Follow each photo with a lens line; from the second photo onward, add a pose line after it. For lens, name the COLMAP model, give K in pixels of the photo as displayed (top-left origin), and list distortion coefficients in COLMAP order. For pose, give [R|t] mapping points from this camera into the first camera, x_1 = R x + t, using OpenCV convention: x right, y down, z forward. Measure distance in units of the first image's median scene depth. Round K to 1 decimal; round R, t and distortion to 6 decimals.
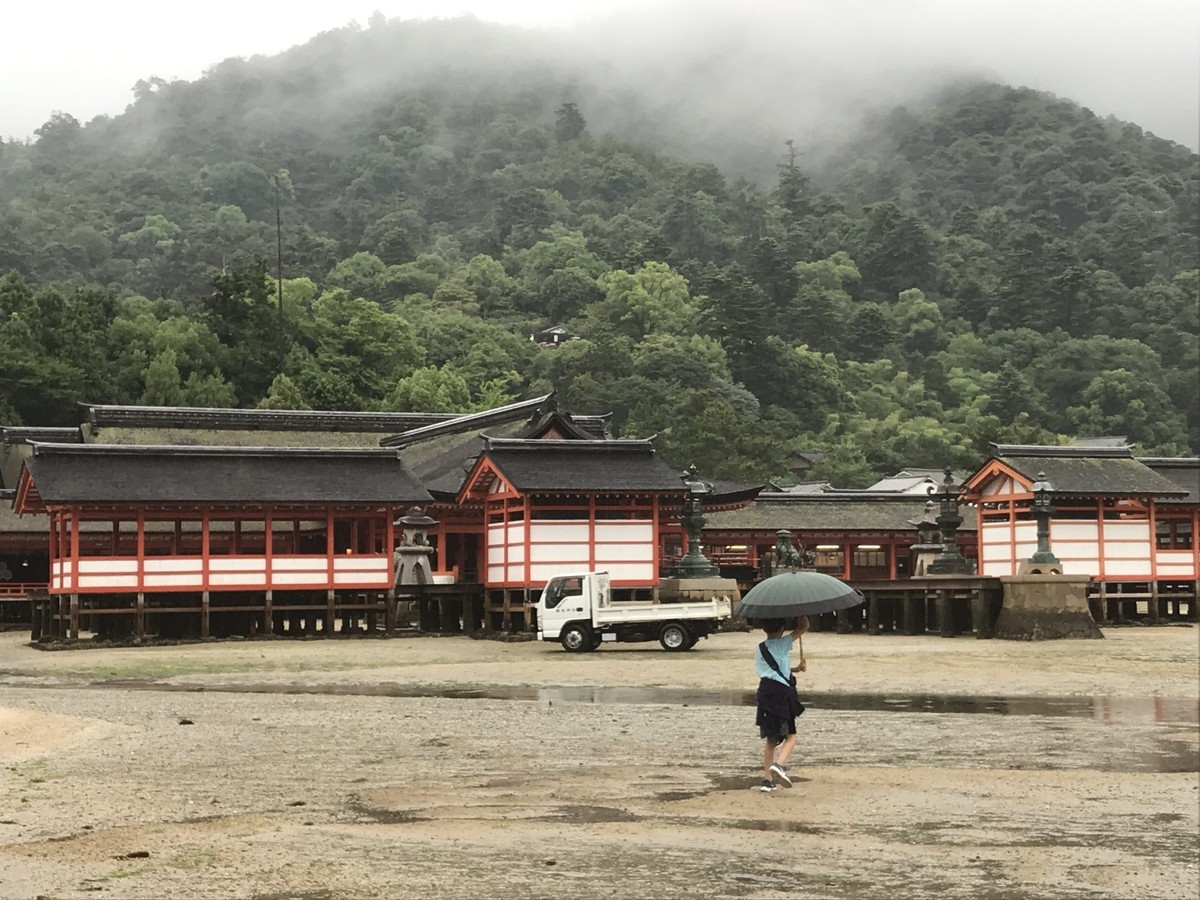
lens RADIAL K [[2149.6, 0, 658.4], [0, 2149.6, 410.6], [0, 0, 1]] dist [0.432333, -3.194042]
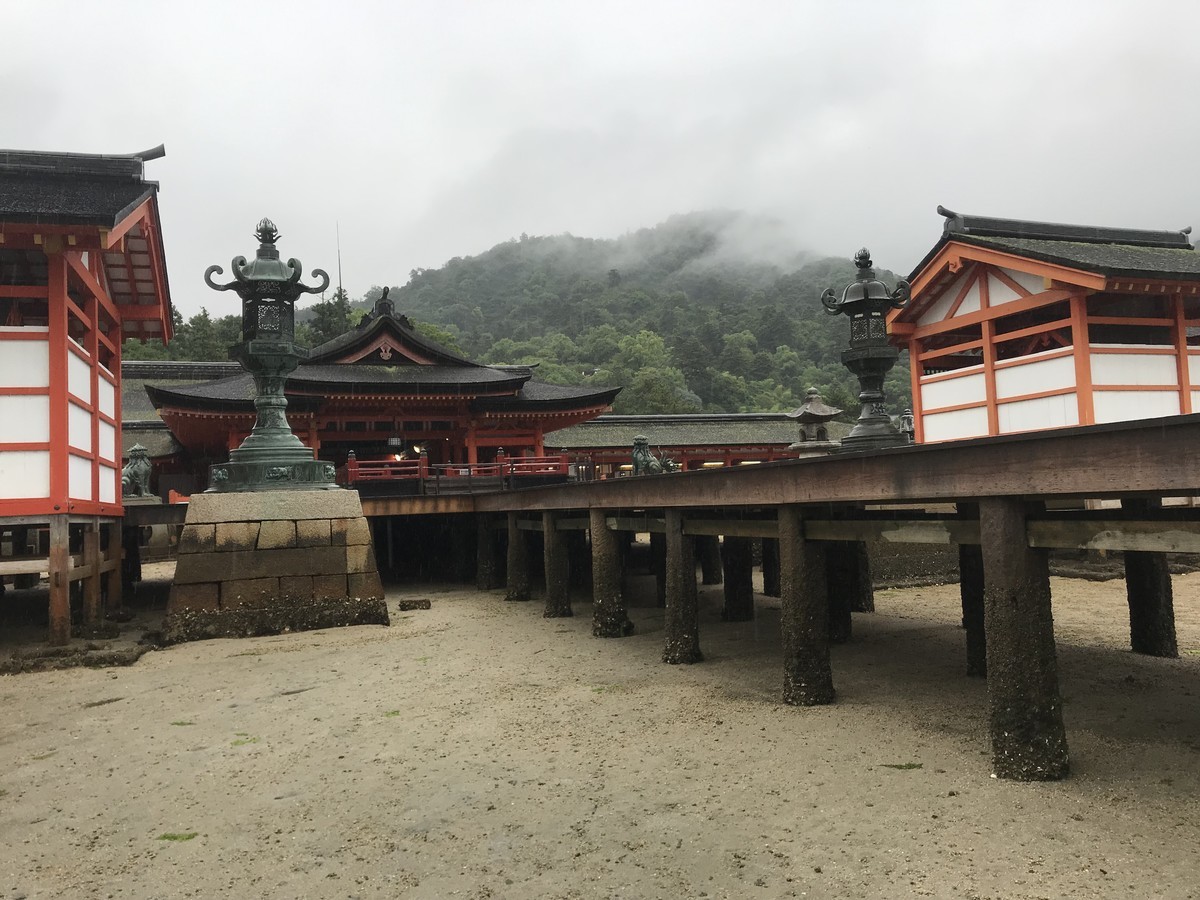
lens RADIAL K [[946.5, 0, 622.8], [0, 946.5, 453.7], [0, 0, 1]] dist [0.005448, -0.038420]
pose [[0.998057, -0.031369, -0.053829, 0.018821], [0.032974, 0.999030, 0.029190, 0.013518], [0.052861, -0.030908, 0.998123, 0.164739]]
